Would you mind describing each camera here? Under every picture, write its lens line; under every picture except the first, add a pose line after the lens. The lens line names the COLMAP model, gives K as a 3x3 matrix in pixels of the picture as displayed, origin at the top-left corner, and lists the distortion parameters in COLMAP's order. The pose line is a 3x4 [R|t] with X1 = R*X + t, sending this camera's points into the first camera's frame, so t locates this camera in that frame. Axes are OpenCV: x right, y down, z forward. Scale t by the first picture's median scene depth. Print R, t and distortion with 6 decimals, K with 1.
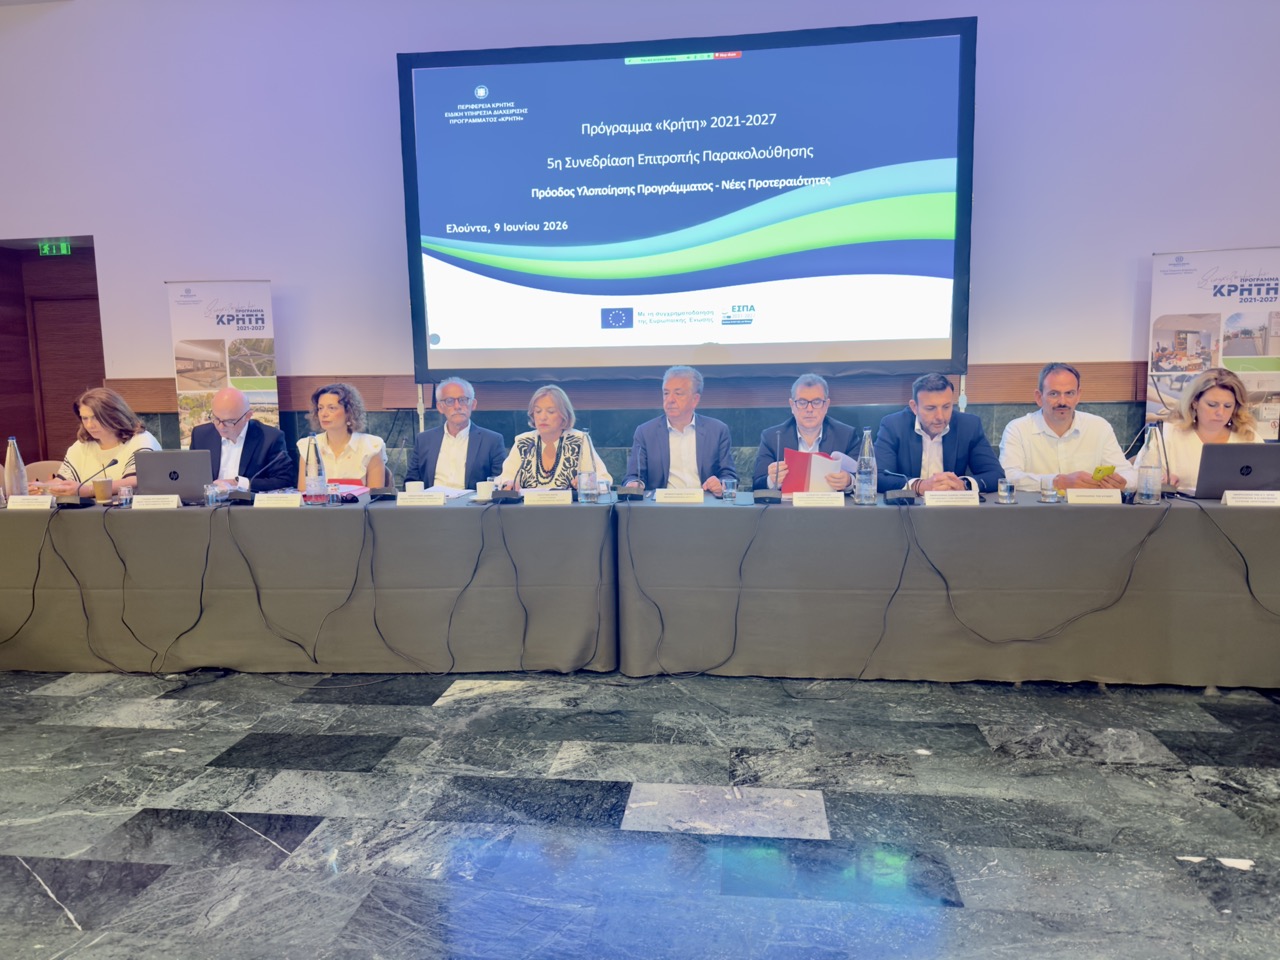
lens RADIAL K [[879.8, 0, 640.0], [0, 879.8, 480.0], [0, 0, 1]] dist [0.049361, -0.083785]
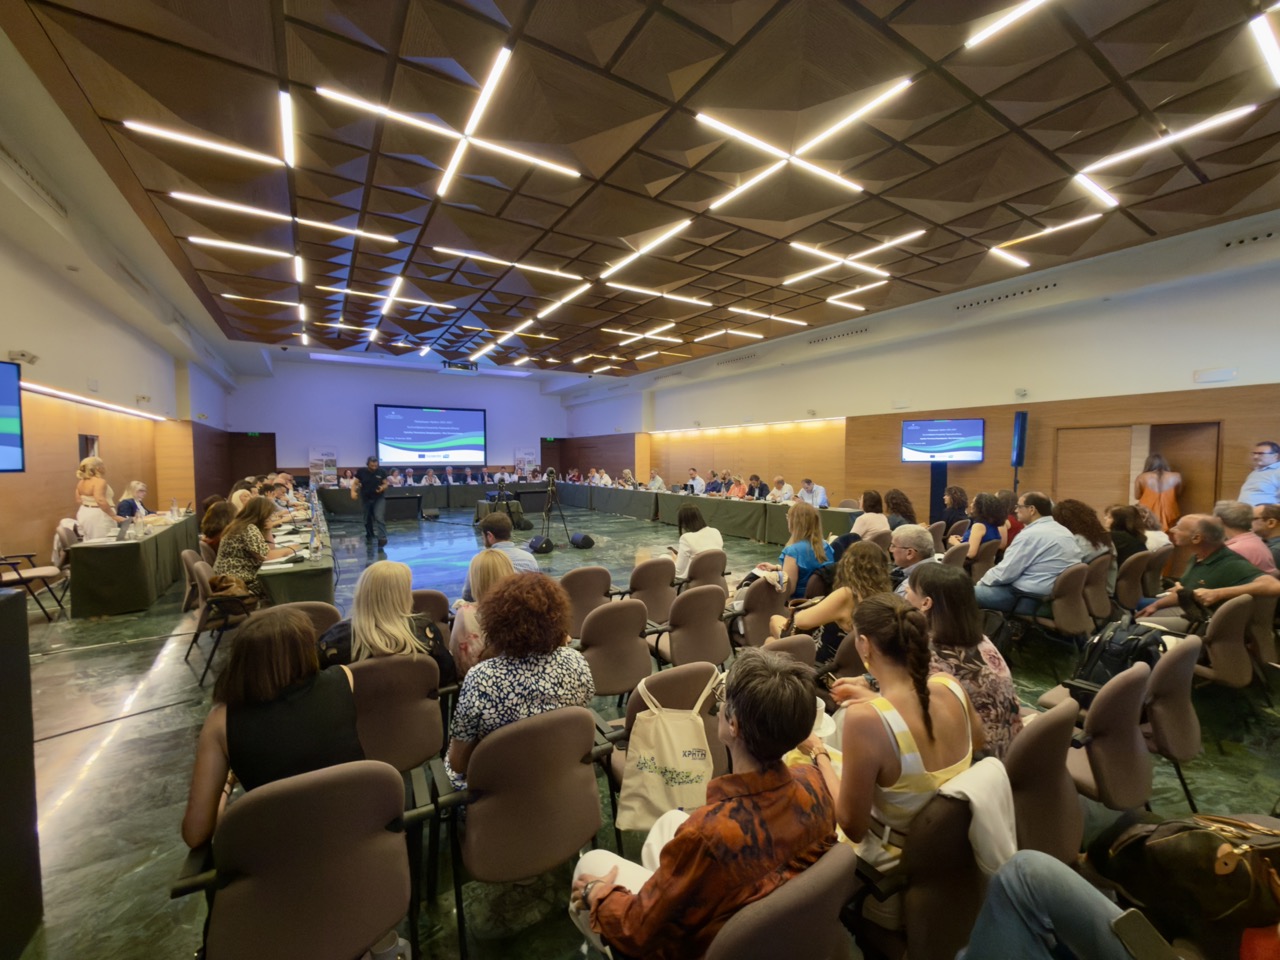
lens RADIAL K [[509.0, 0, 640.0], [0, 509.0, 480.0], [0, 0, 1]] dist [-0.000115, -0.000014]
pose [[0.780016, -0.013812, 0.625607, -0.840889], [0.071317, 0.995204, -0.066947, 0.231891], [-0.621682, 0.096837, 0.777261, -1.981375]]
